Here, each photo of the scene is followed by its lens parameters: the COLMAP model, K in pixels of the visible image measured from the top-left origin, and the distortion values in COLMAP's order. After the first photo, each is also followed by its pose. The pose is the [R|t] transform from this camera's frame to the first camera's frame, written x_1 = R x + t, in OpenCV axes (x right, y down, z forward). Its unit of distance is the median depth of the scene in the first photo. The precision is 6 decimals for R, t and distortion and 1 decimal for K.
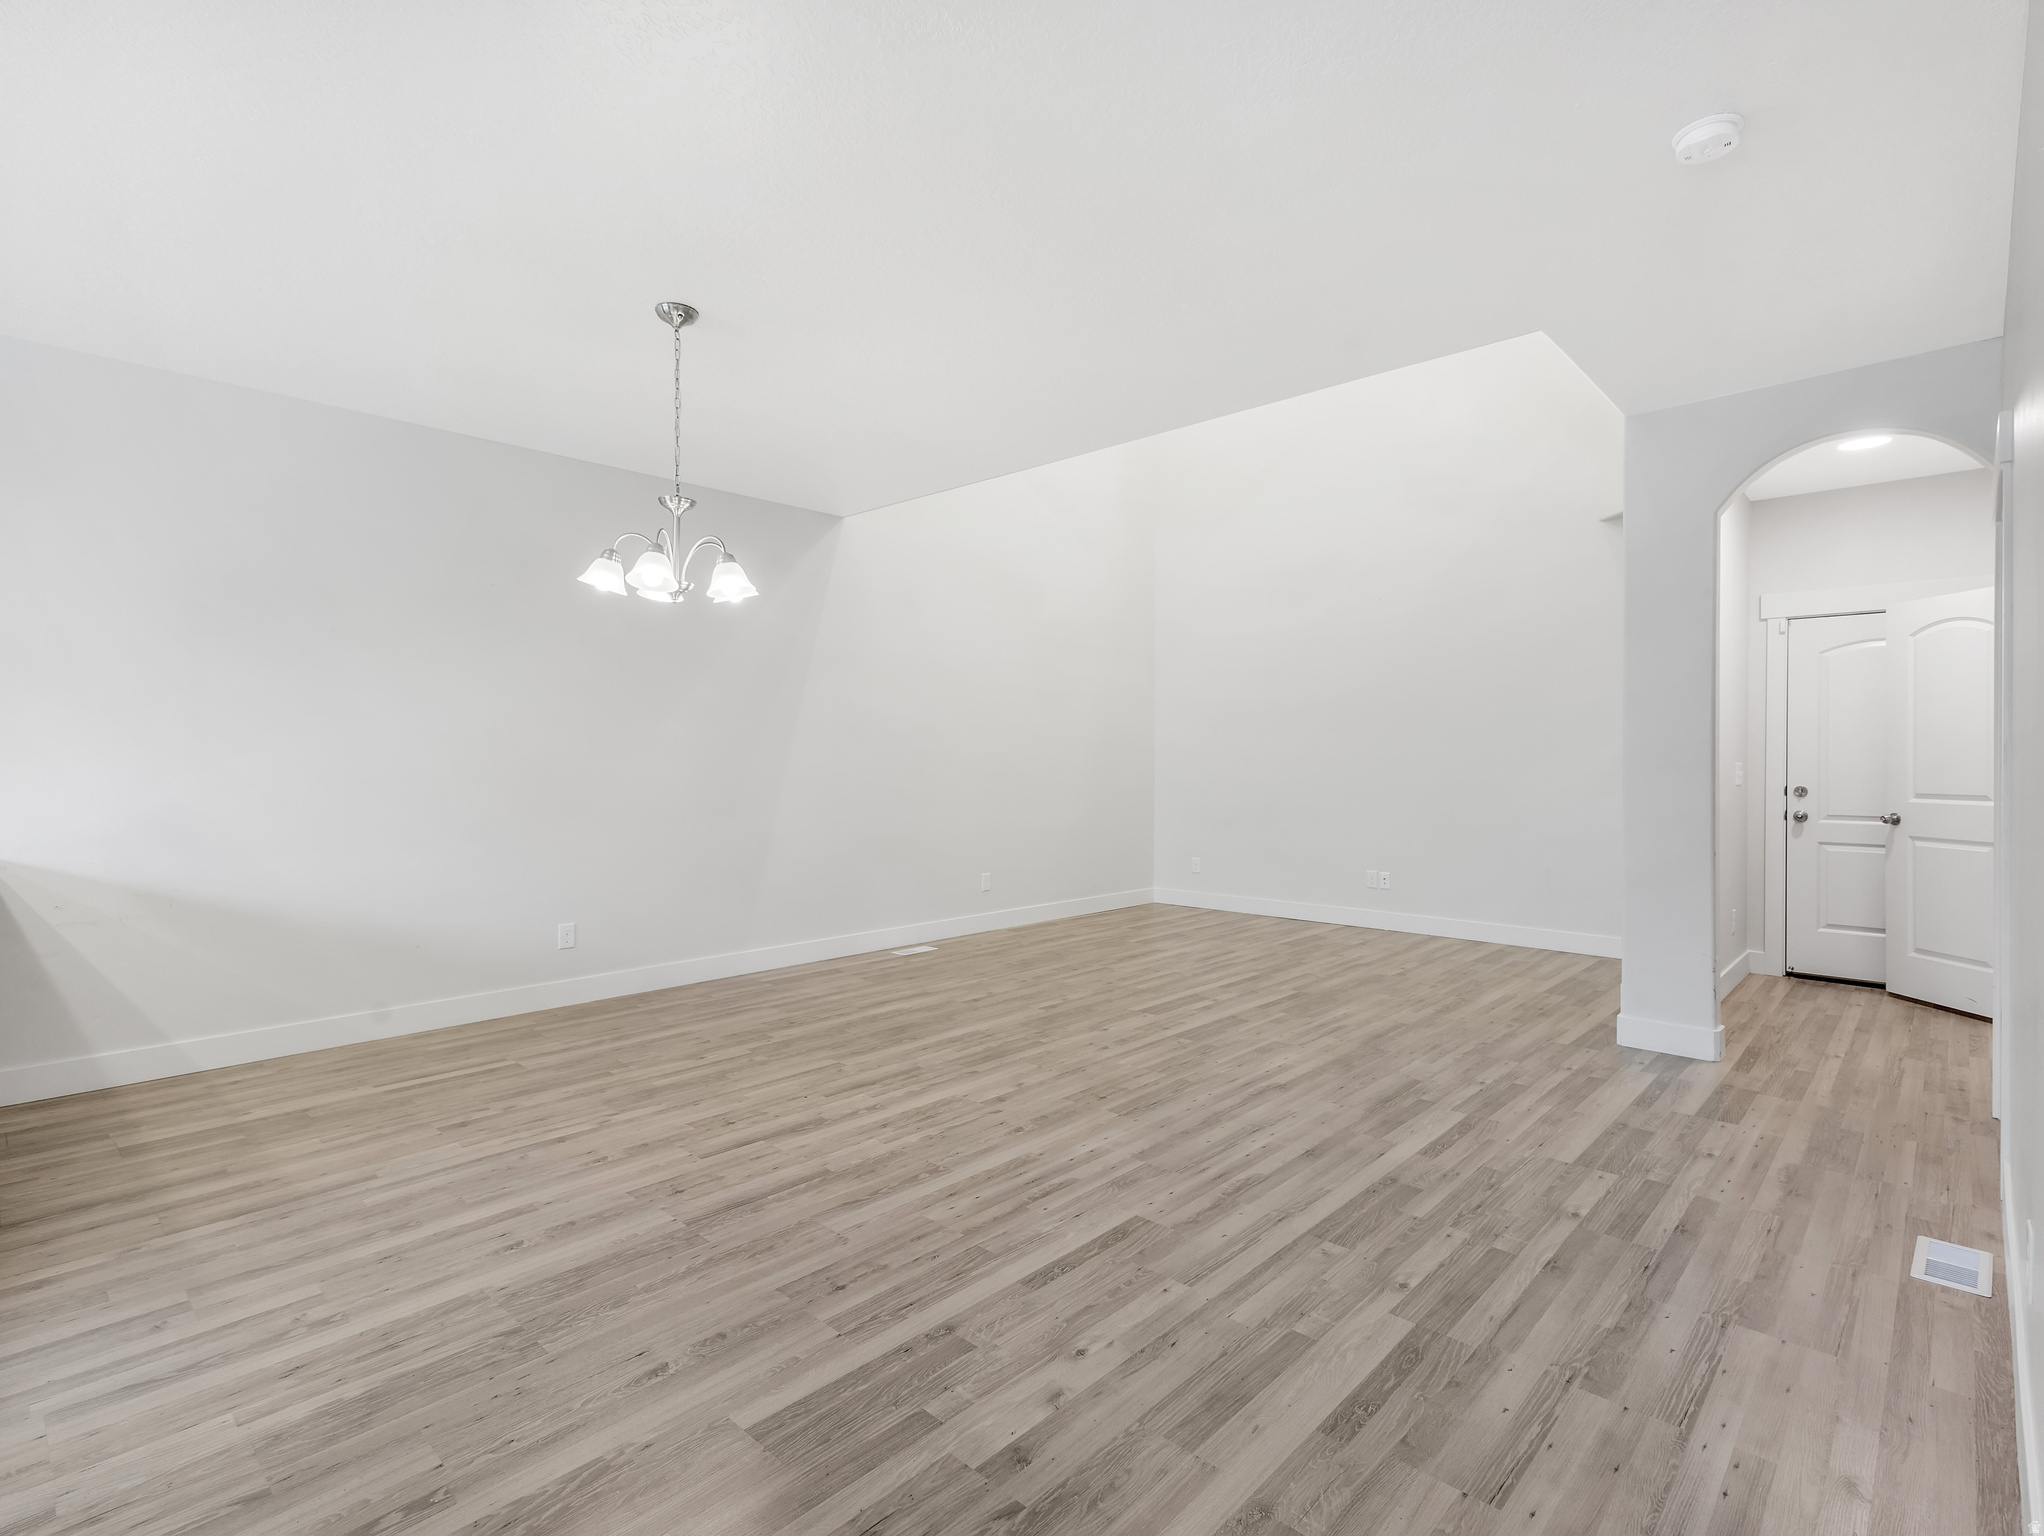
lens RADIAL K [[1003.3, 0, 1022.4], [0, 1003.3, 765.5], [0, 0, 1]] dist [0.011346, -0.001926]
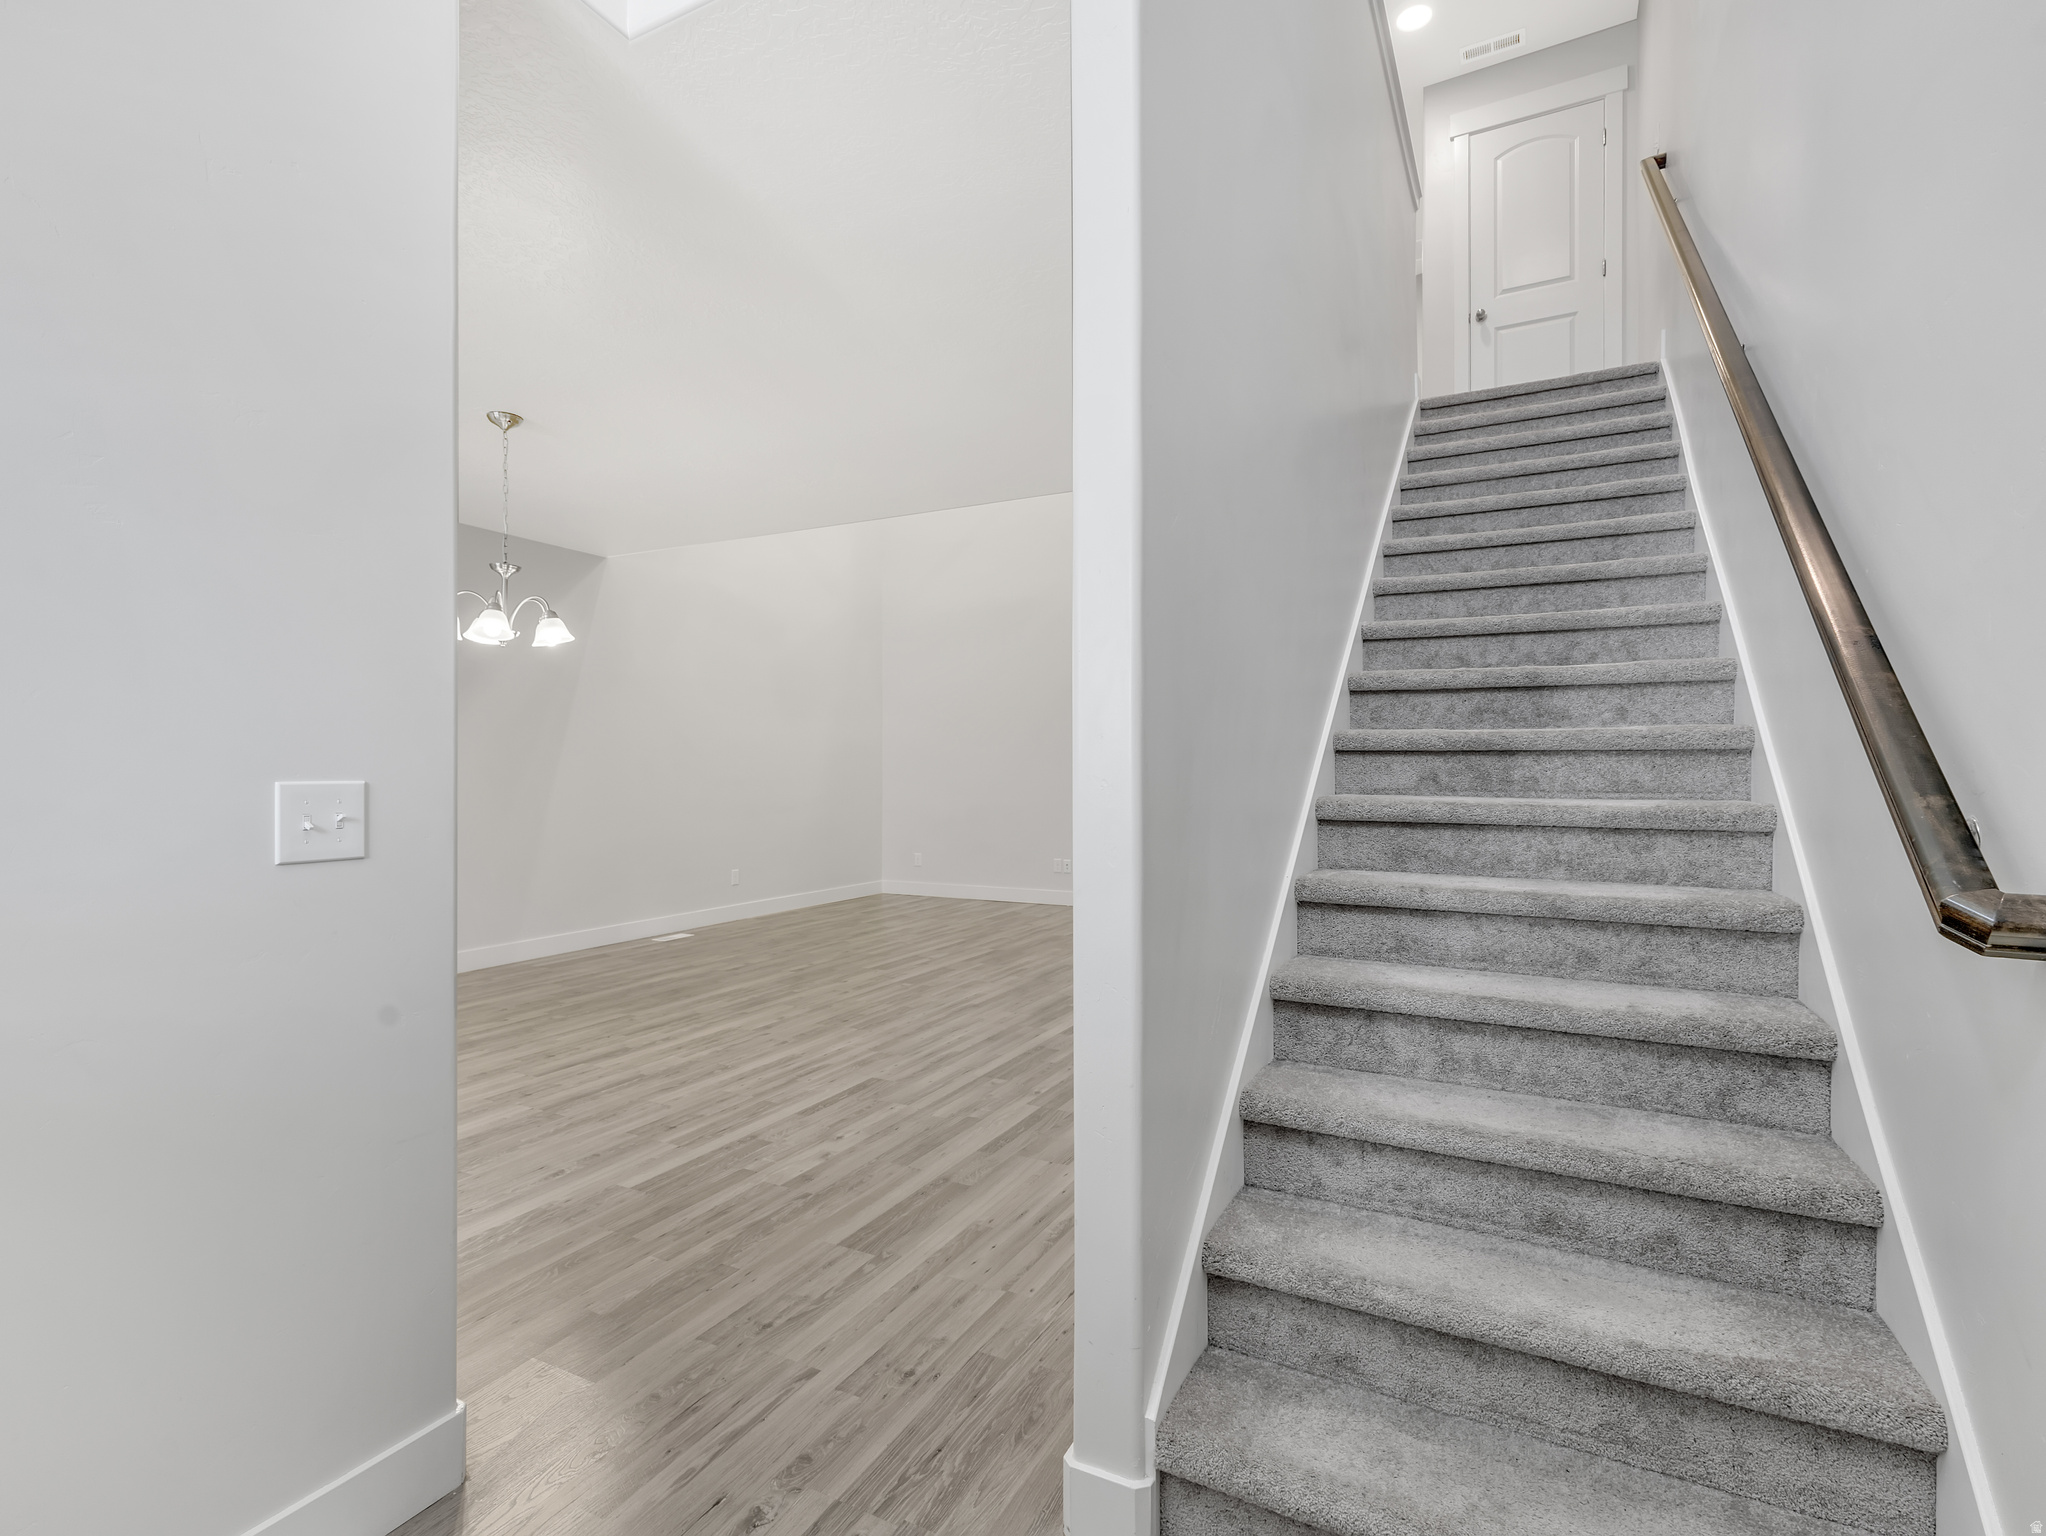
lens RADIAL K [[998.5, 0, 1023.5], [0, 998.5, 765.8], [0, 0, 1]] dist [0.005344, 0.000135]
pose [[0.963150, -0.001071, 0.268964, -0.060169], [0.003571, 0.999955, -0.008806, 0.001086], [-0.268943, 0.009442, 0.963110, -0.428660]]
